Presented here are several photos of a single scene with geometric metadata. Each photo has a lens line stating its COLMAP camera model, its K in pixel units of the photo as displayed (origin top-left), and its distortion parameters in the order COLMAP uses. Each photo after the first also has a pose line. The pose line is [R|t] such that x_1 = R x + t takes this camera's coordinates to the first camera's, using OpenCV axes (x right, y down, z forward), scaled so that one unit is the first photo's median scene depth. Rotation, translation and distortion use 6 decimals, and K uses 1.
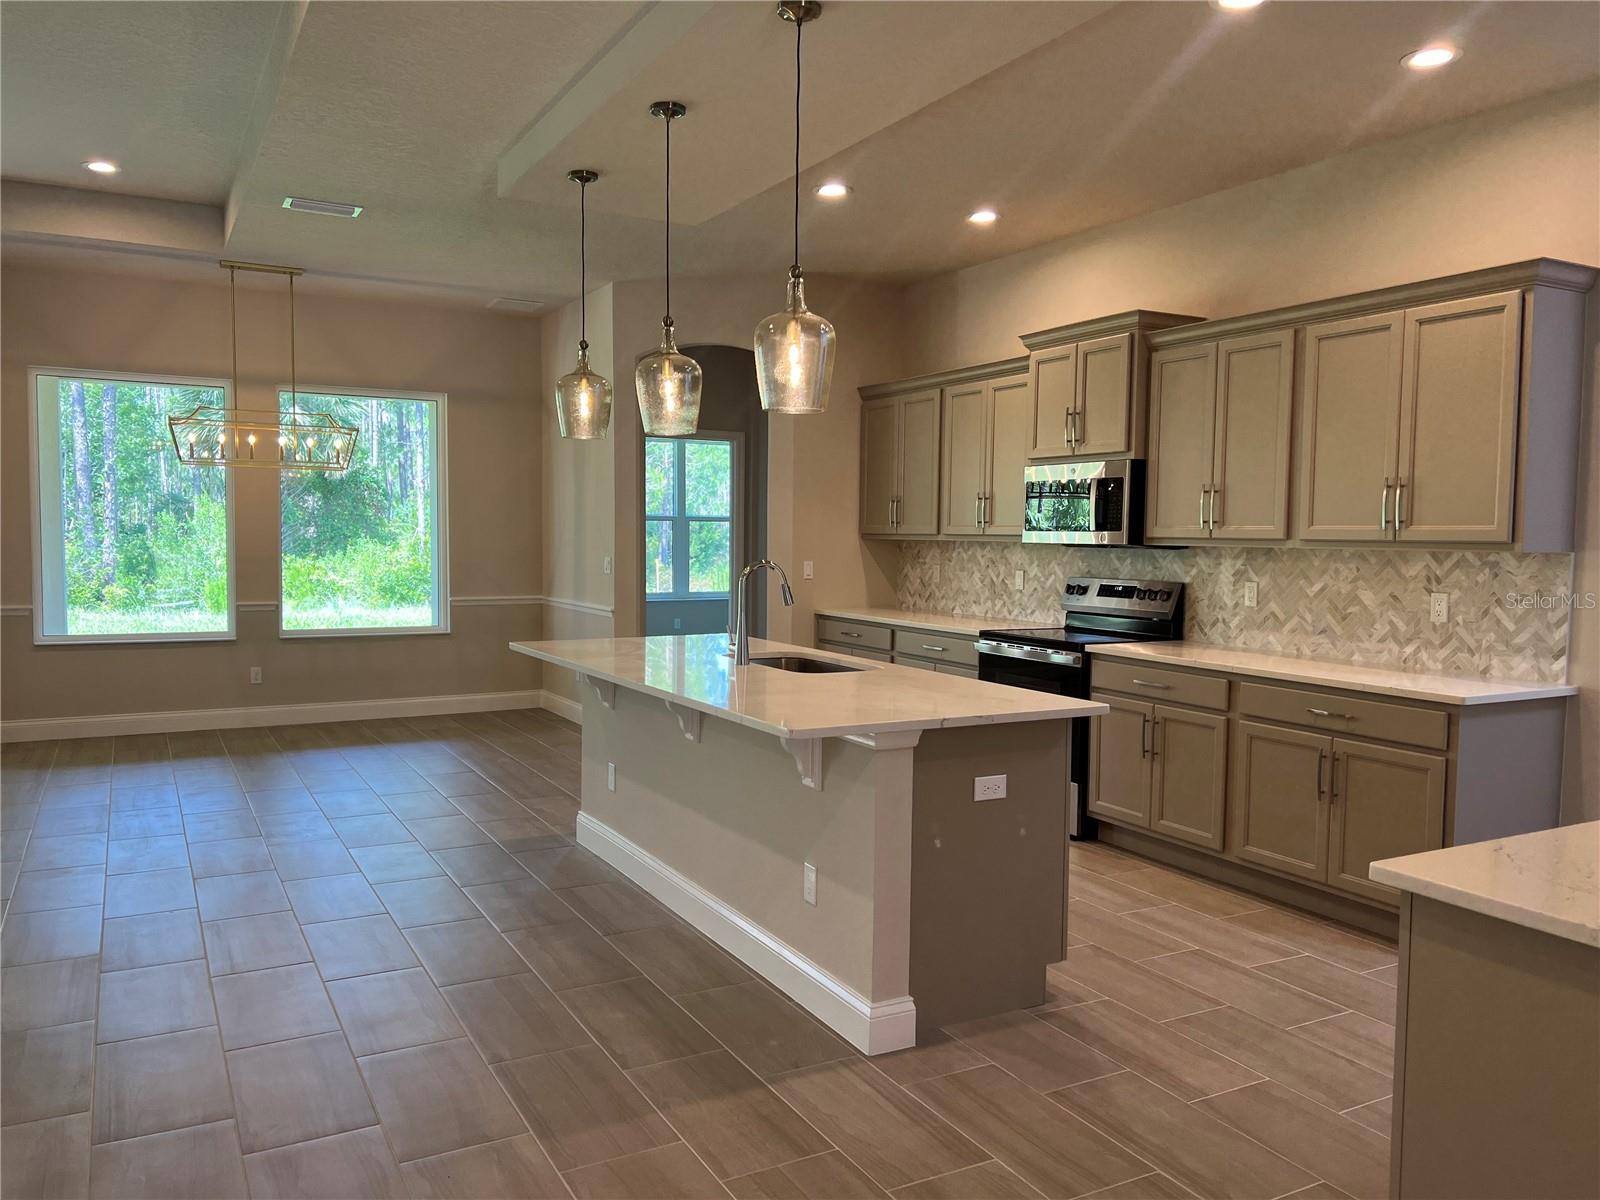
lens RADIAL K [[1193.1, 0, 793.2], [0, 1193.1, 598.1], [0, 0, 1]] dist [0.054005, -0.030508]
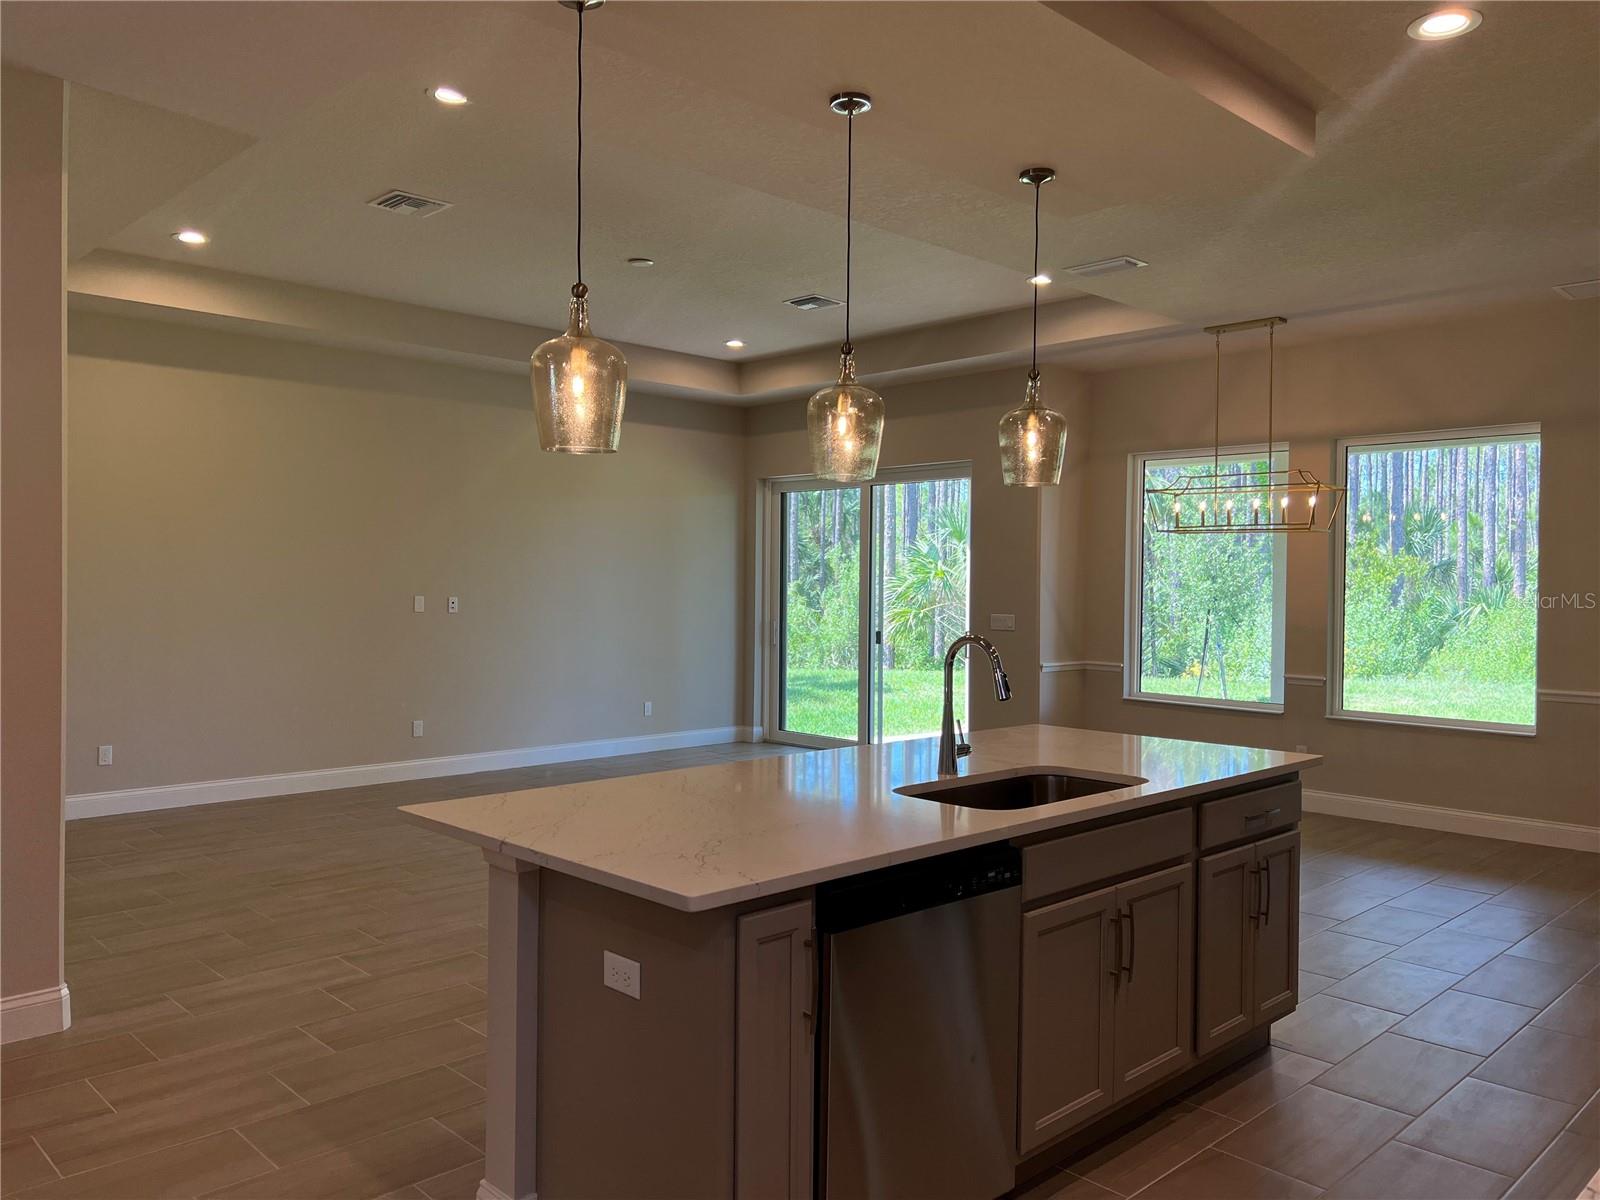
lens RADIAL K [[1193.1, 0, 799.2], [0, 1193.1, 601.9], [0, 0, 1]] dist [0.054005, -0.030508]
pose [[0.266587, 0.006782, -0.963787, 0.542892], [-0.060848, 0.998099, -0.009807, -0.032298], [0.961888, 0.061259, 0.266493, 0.582680]]
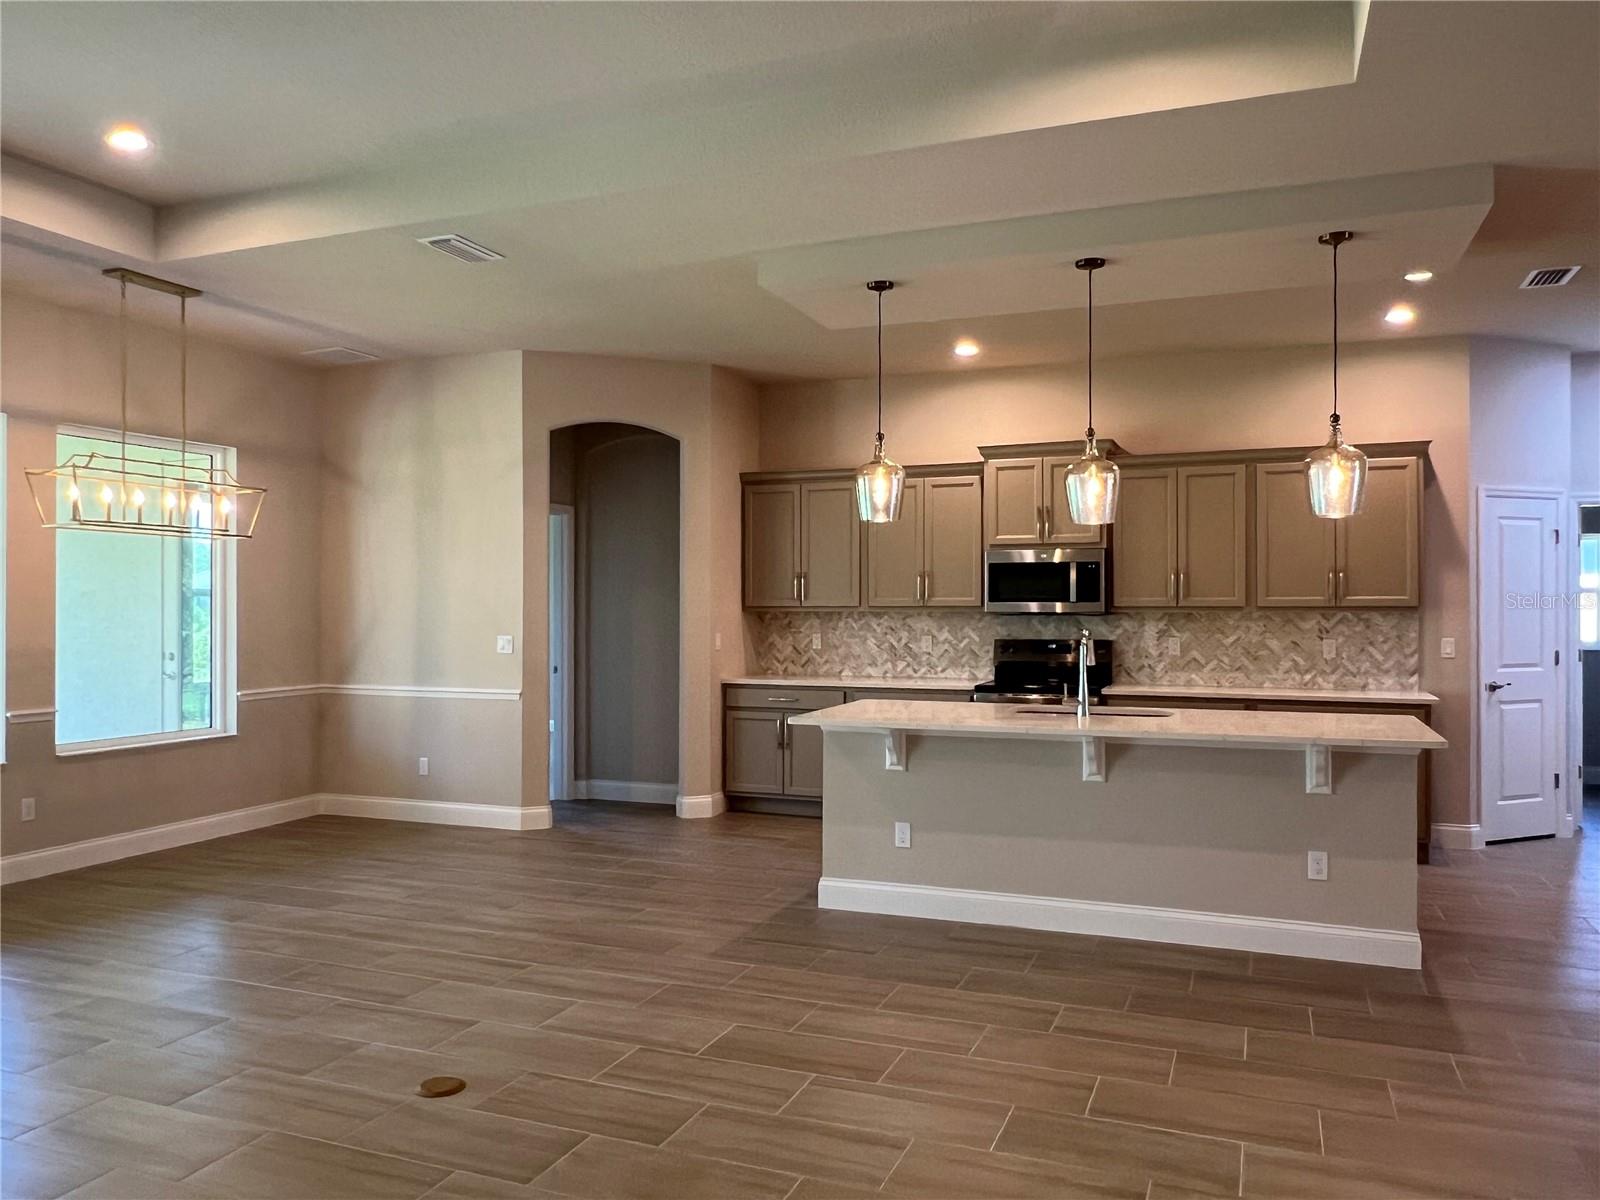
lens RADIAL K [[1175.2, 0, 762.5], [0, 1175.2, 600.3], [0, 0, 1]] dist [-0.001314, 0.000096]
pose [[0.784865, -0.010108, 0.619584, -0.845810], [0.045862, 0.998072, -0.041812, -0.021113], [-0.617967, 0.061232, 0.783816, 0.219619]]
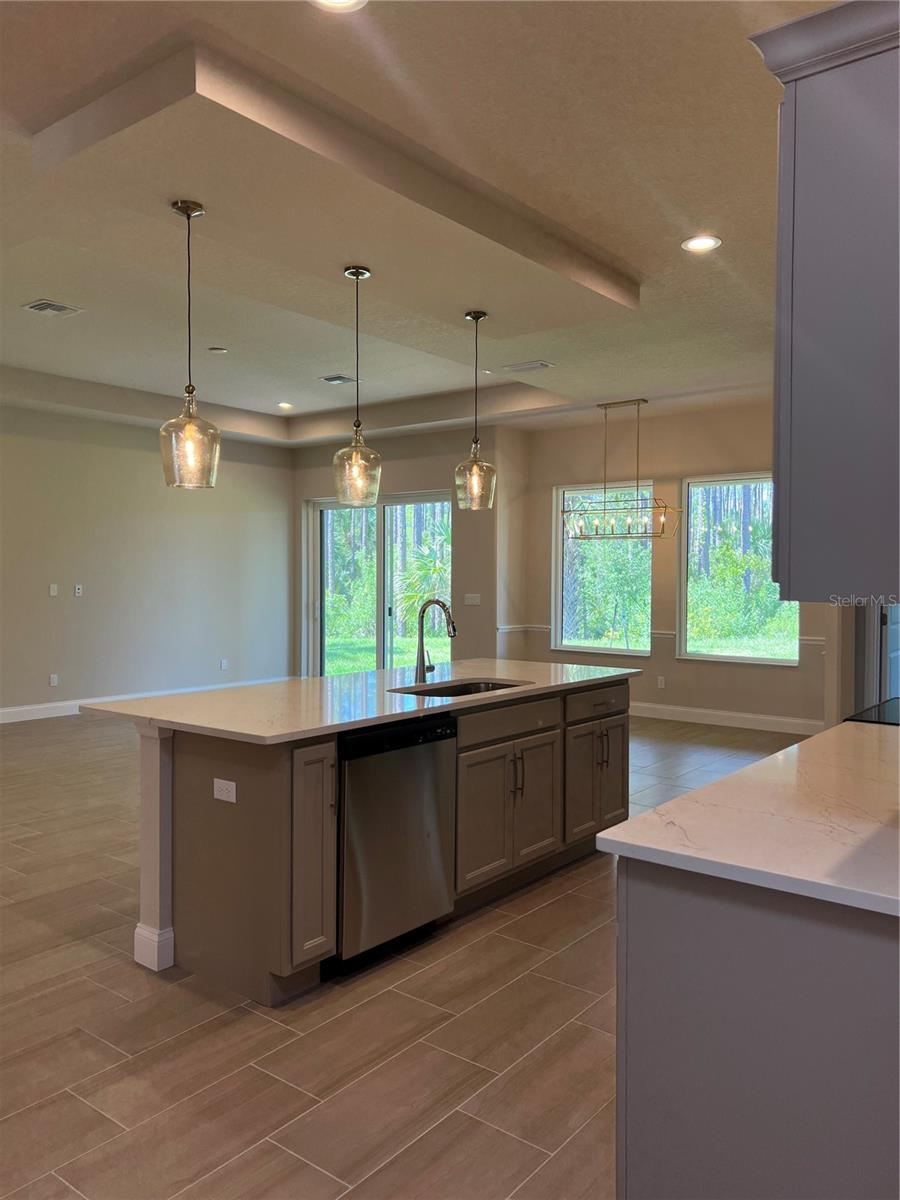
lens RADIAL K [[894.8, 0, 458.0], [0, 894.8, 601.3], [0, 0, 1]] dist [0.054005, -0.030508]
pose [[0.394117, 0.014280, -0.918949, 0.685869], [-0.051182, 0.998669, -0.006433, -0.020985], [0.917634, 0.049569, 0.394323, 0.550025]]
